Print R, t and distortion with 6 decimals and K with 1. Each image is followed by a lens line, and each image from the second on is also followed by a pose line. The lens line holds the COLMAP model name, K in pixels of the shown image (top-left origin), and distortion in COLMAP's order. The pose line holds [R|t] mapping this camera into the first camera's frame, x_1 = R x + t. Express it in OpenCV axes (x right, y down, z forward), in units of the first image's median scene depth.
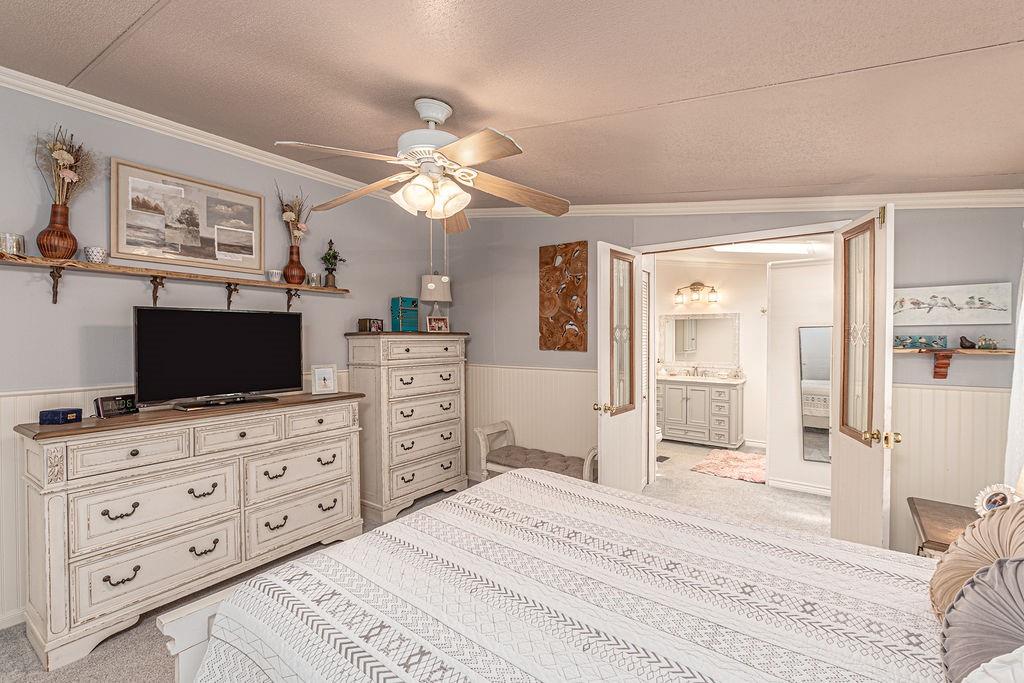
lens RADIAL K [[445.0, 0, 516.4], [0, 445.0, 338.1], [0, 0, 1]] dist [-0.004237, -0.000414]
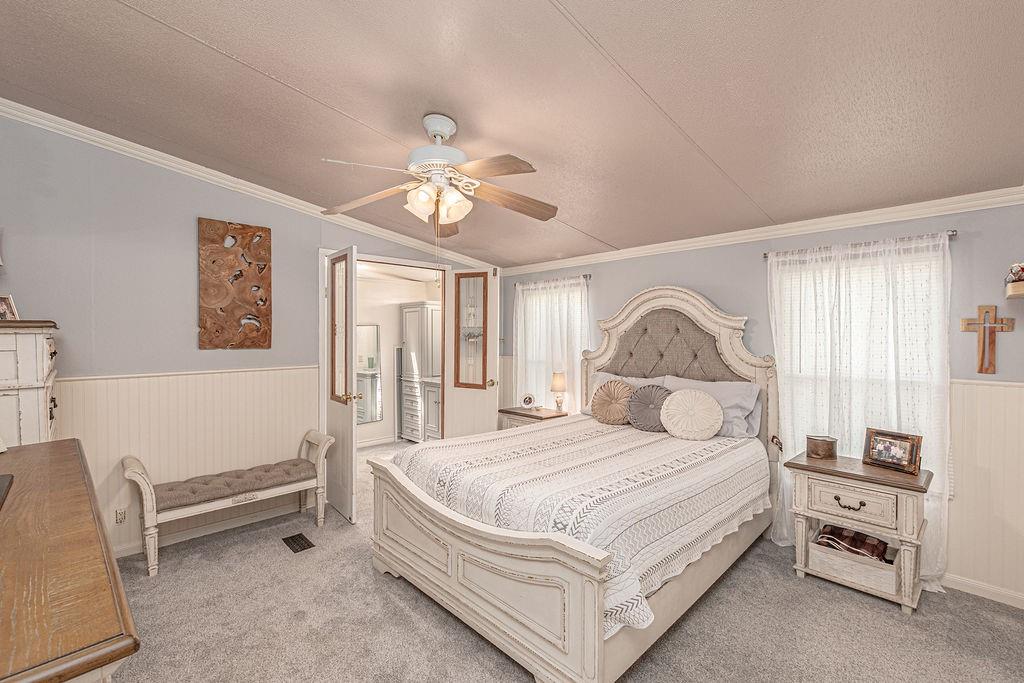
lens RADIAL K [[445.0, 0, 519.1], [0, 445.0, 339.9], [0, 0, 1]] dist [-0.004237, -0.000414]
pose [[0.146172, -0.011537, 0.989192, -0.661044], [0.003563, 0.999932, 0.011136, 0.003736], [-0.989253, 0.001897, 0.146203, 0.340931]]
